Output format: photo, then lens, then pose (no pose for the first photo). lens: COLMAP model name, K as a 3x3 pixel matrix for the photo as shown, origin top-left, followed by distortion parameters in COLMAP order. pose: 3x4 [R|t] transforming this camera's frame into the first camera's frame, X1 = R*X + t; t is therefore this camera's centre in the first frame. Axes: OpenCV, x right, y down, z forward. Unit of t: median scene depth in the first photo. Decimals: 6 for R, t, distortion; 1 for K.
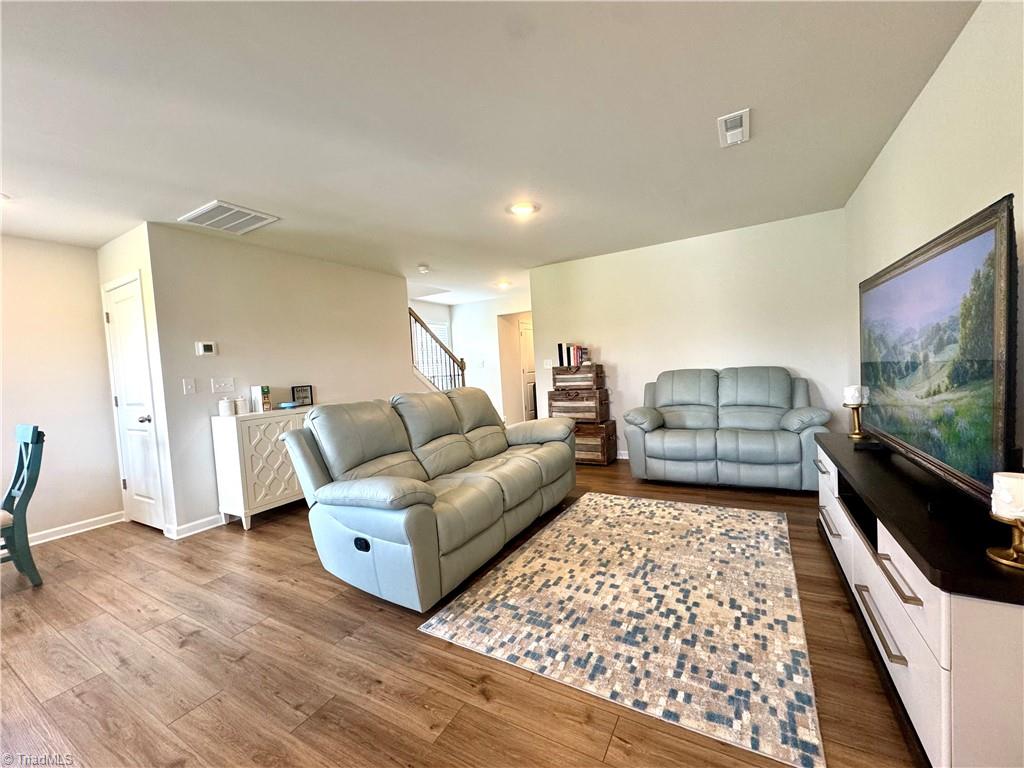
lens RADIAL K [[407.7, 0, 512.9], [0, 407.7, 384.3], [0, 0, 1]] dist [-0.005870, 0.000732]
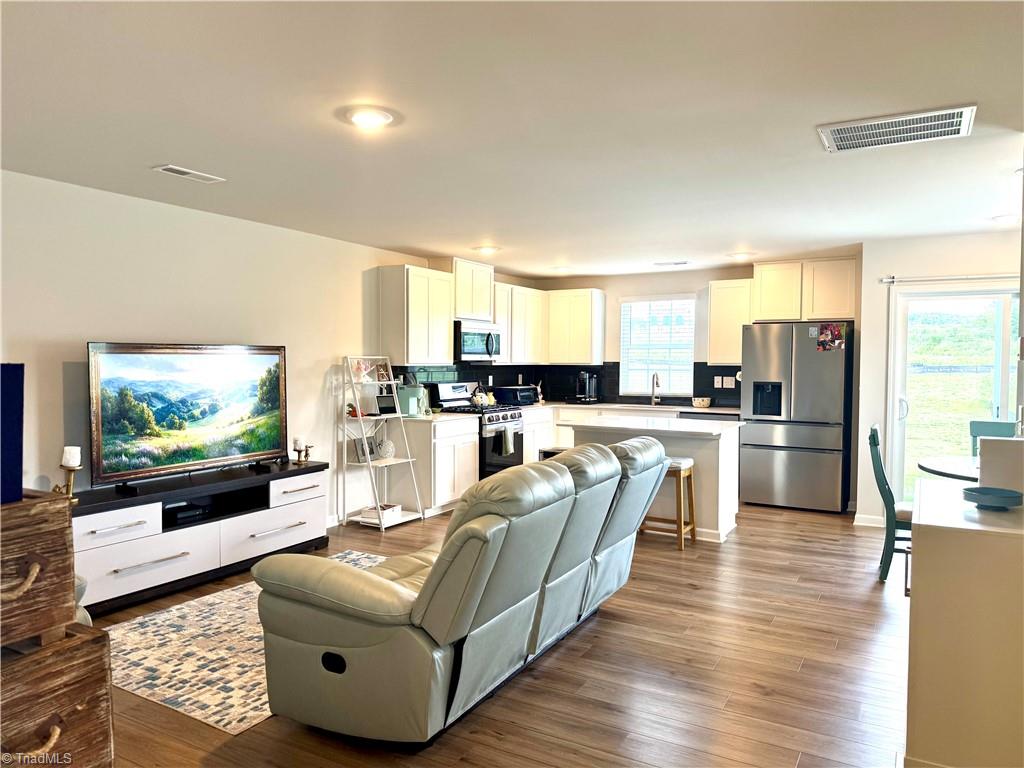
lens RADIAL K [[705.4, 0, 512.2], [0, 705.4, 387.6], [0, 0, 1]] dist [0.065761, -0.083113]
pose [[-0.998315, 0.057311, 0.009095, -0.187155], [0.057857, 0.995106, 0.080100, -0.192792], [-0.004460, 0.080491, -0.996745, 2.477550]]
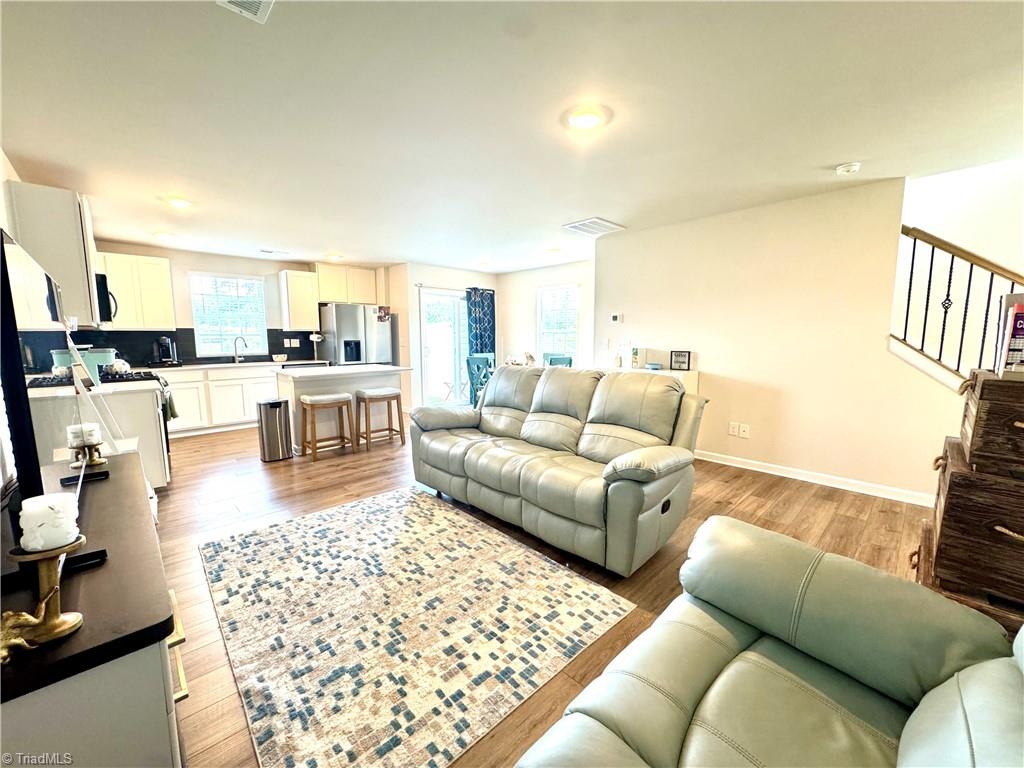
lens RADIAL K [[407.7, 0, 508.2], [0, 407.7, 387.0], [0, 0, 1]] dist [-0.005870, 0.000732]
pose [[-0.292970, 0.179652, -0.939092, 0.979461], [-0.017223, 0.981038, 0.193050, -0.159131], [0.955966, 0.072731, -0.284321, 1.411528]]
